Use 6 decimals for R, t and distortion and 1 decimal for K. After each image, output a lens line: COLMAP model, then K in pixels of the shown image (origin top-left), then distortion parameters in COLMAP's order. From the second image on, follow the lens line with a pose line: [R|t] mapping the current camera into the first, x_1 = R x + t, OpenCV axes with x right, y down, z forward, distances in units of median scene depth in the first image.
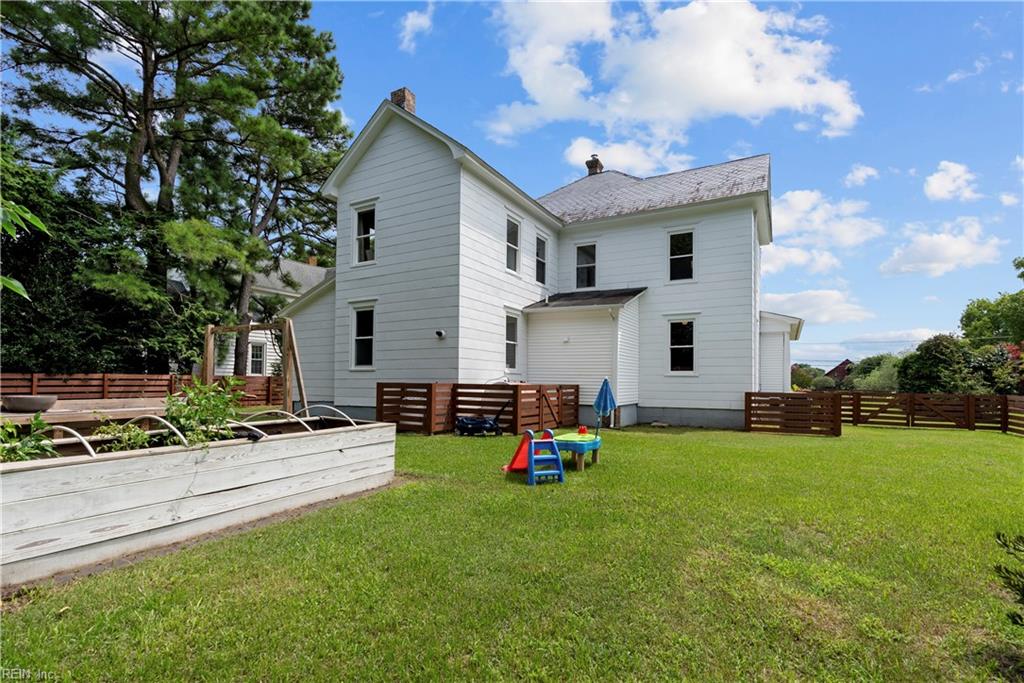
lens RADIAL K [[472.3, 0, 502.9], [0, 472.3, 383.0], [0, 0, 1]] dist [0.001584, 0.002051]
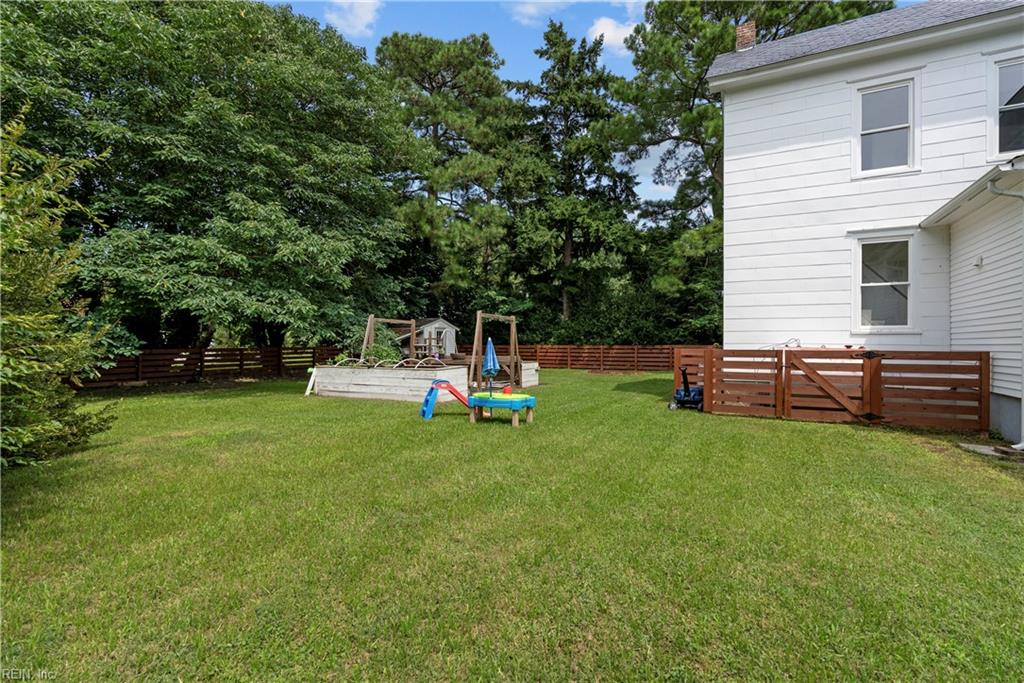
lens RADIAL K [[472.3, 0, 511.9], [0, 472.3, 342.4], [0, 0, 1]] dist [0.001584, 0.002051]
pose [[0.038995, -0.021235, -0.999014, 0.627923], [-0.006611, 0.999747, -0.021508, 0.008079], [0.999218, 0.007443, 0.038844, 0.494099]]
